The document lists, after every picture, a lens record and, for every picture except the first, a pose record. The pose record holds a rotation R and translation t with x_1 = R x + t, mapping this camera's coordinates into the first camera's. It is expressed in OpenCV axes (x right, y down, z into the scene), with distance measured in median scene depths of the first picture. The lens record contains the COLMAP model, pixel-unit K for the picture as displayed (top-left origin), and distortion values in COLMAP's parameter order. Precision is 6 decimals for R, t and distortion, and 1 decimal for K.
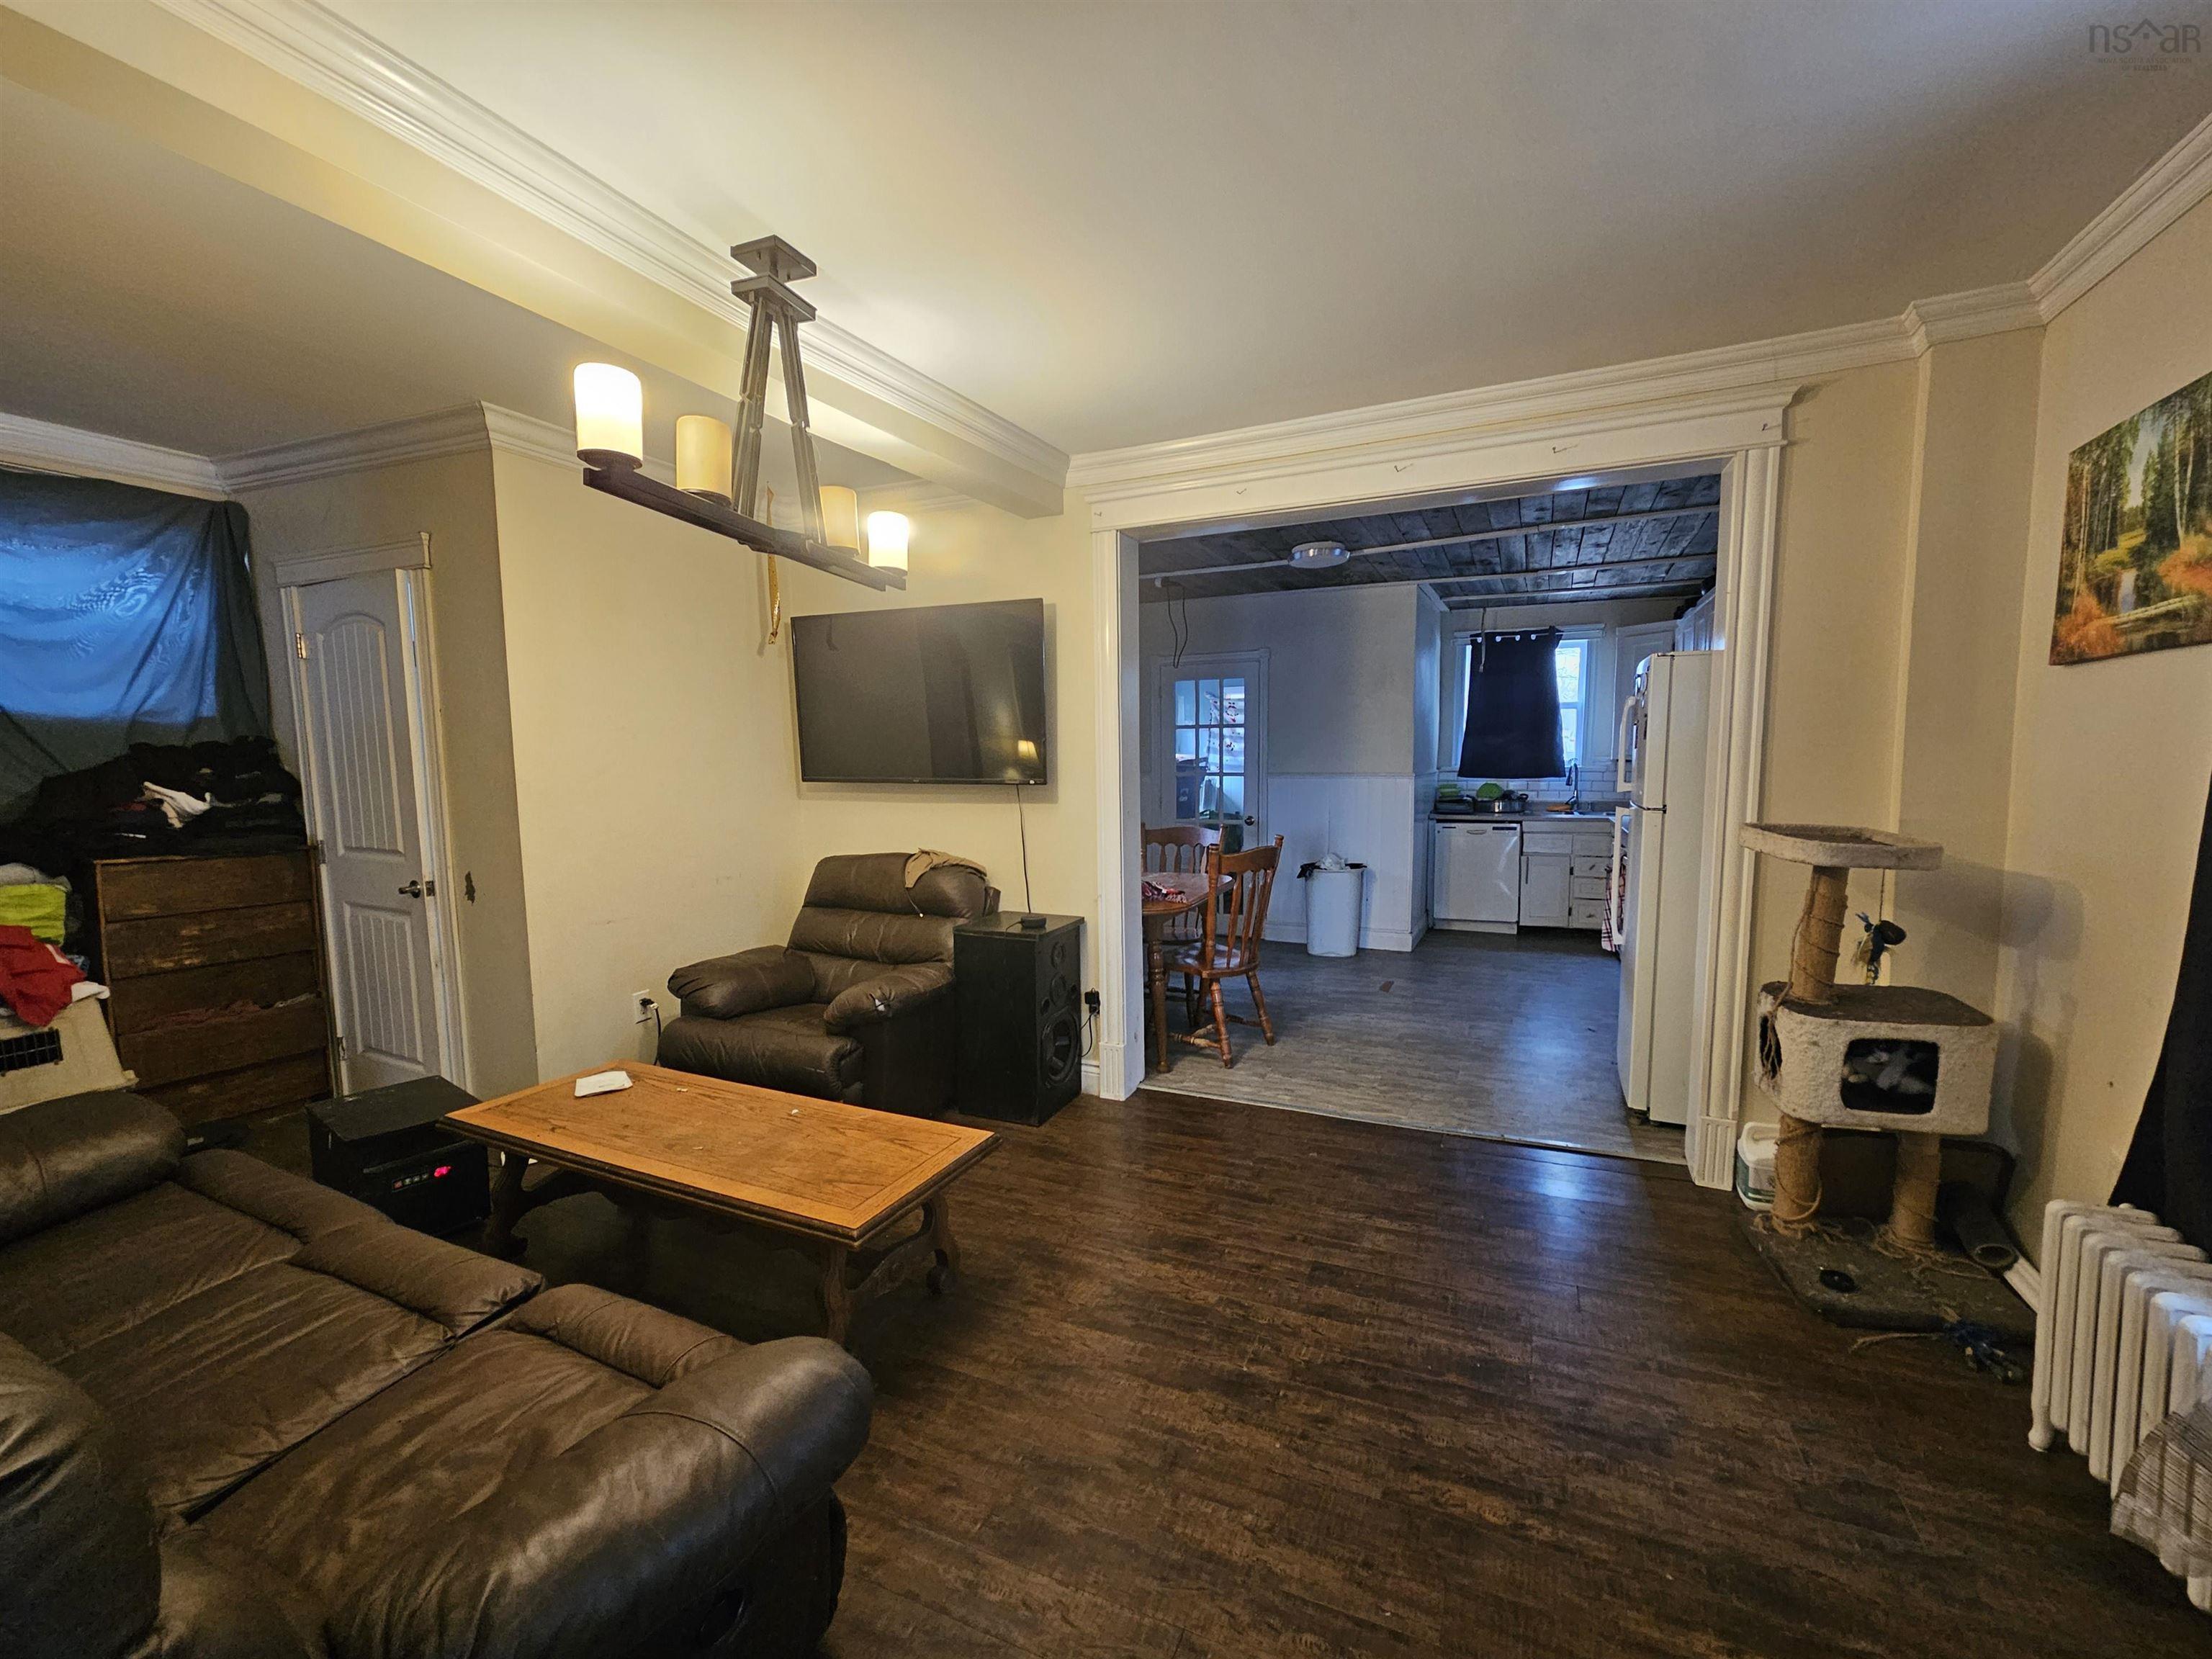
lens RADIAL K [[909.4, 0, 1129.7], [0, 909.4, 851.4], [0, 0, 1]] dist [0.001689, 0.000094]
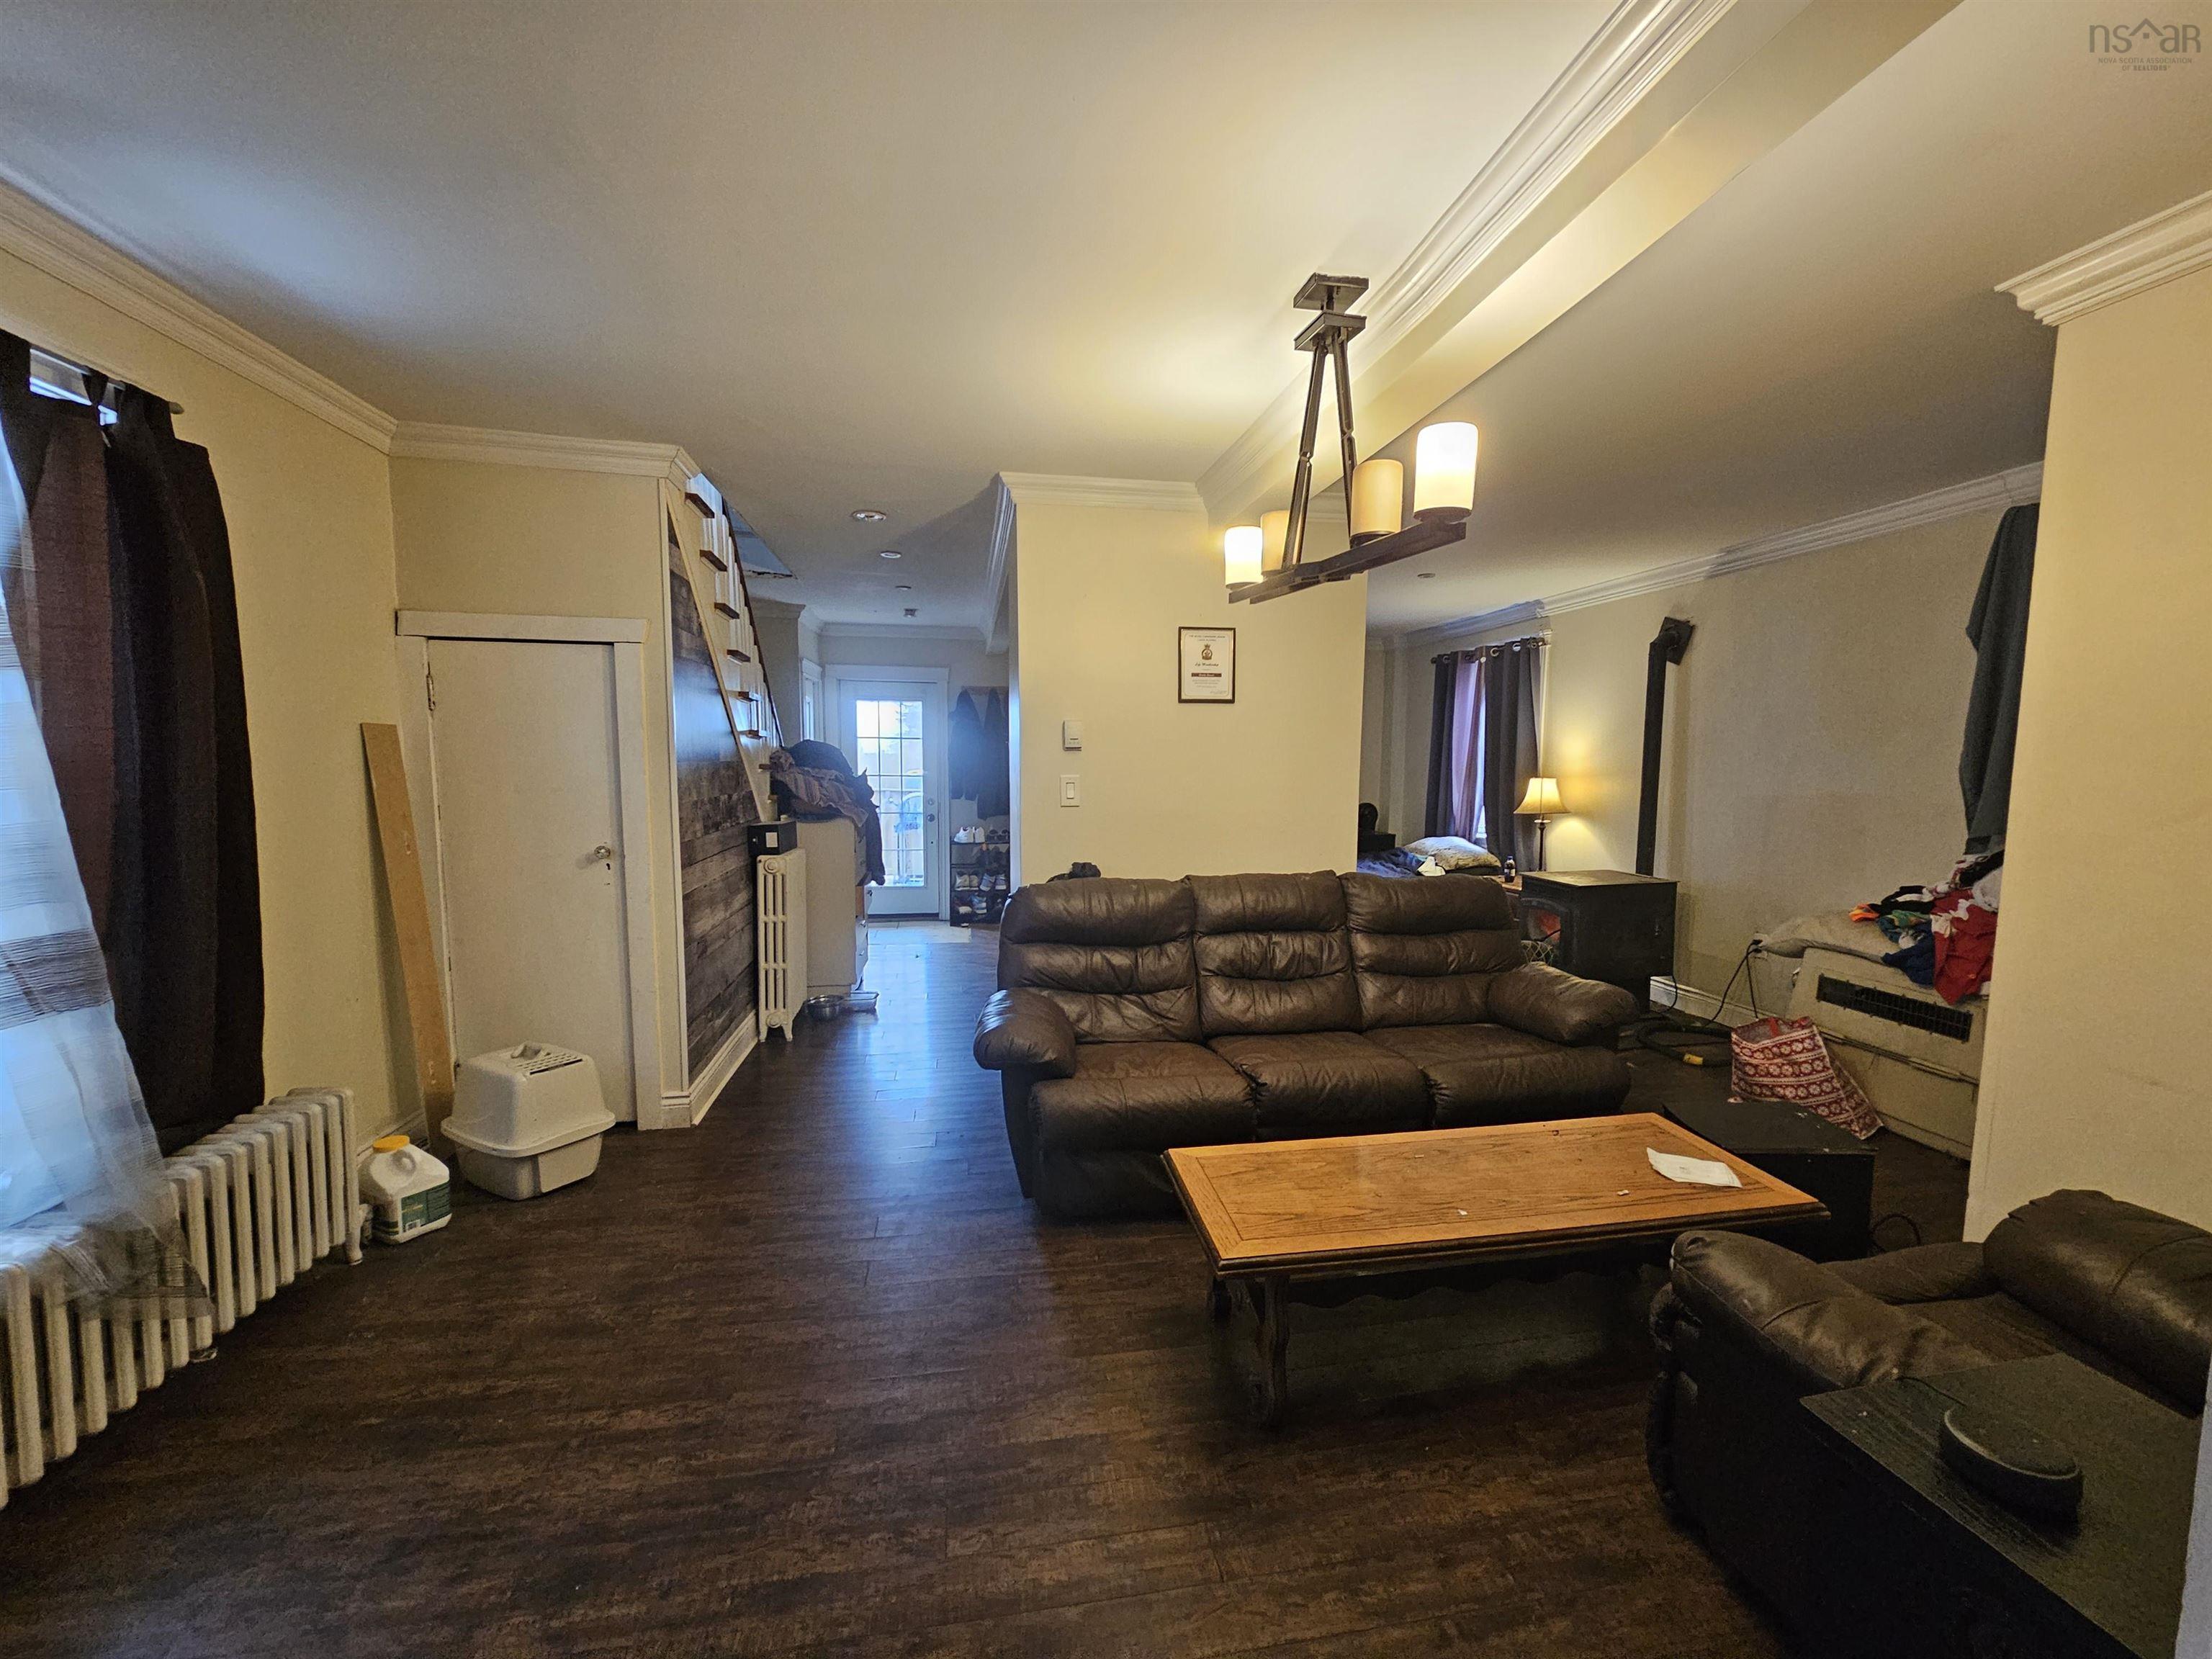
lens RADIAL K [[904.2, 0, 1126.0], [0, 904.2, 851.8], [0, 0, 1]] dist [-0.001382, 0.000136]
pose [[-0.827267, 0.061243, -0.558461, 0.204894], [-0.057272, 0.979669, 0.192274, -0.110629], [0.558882, 0.191046, -0.806940, 0.924445]]
